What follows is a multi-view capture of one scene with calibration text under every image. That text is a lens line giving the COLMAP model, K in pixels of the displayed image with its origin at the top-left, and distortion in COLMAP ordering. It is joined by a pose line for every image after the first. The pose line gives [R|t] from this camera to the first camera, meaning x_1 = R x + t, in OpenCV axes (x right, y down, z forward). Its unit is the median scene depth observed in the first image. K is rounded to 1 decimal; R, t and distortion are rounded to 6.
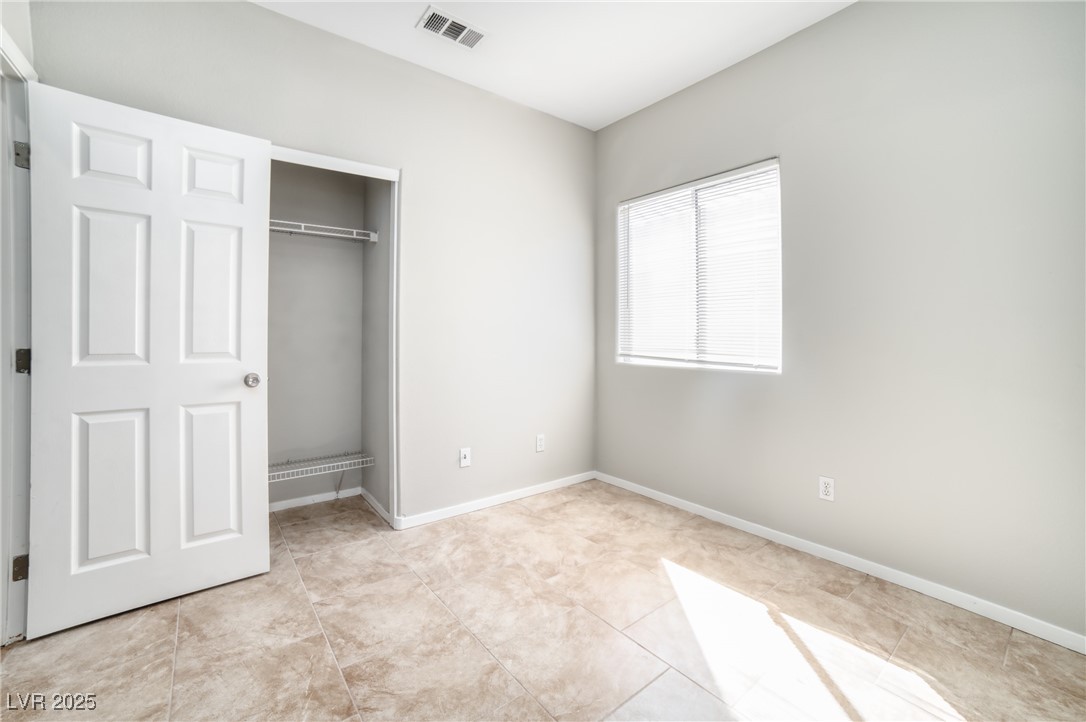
lens RADIAL K [[439.9, 0, 540.2], [0, 439.9, 327.8], [0, 0, 1]] dist [-0.099346, 0.033518]
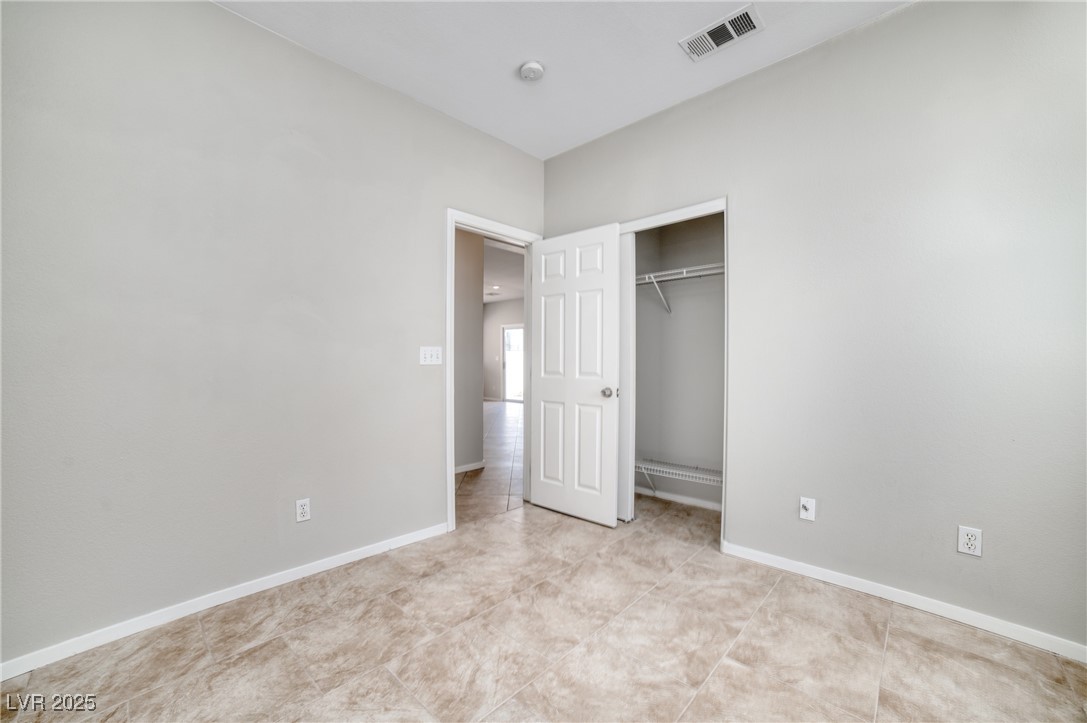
lens RADIAL K [[432.0, 0, 535.2], [0, 432.0, 364.0], [0, 0, 1]] dist [-0.080751, 0.031998]
pose [[0.152060, 0.006016, -0.988353, 0.726897], [0.014851, 0.999855, 0.008371, 0.007985], [0.988260, -0.015951, 0.151948, 0.502095]]
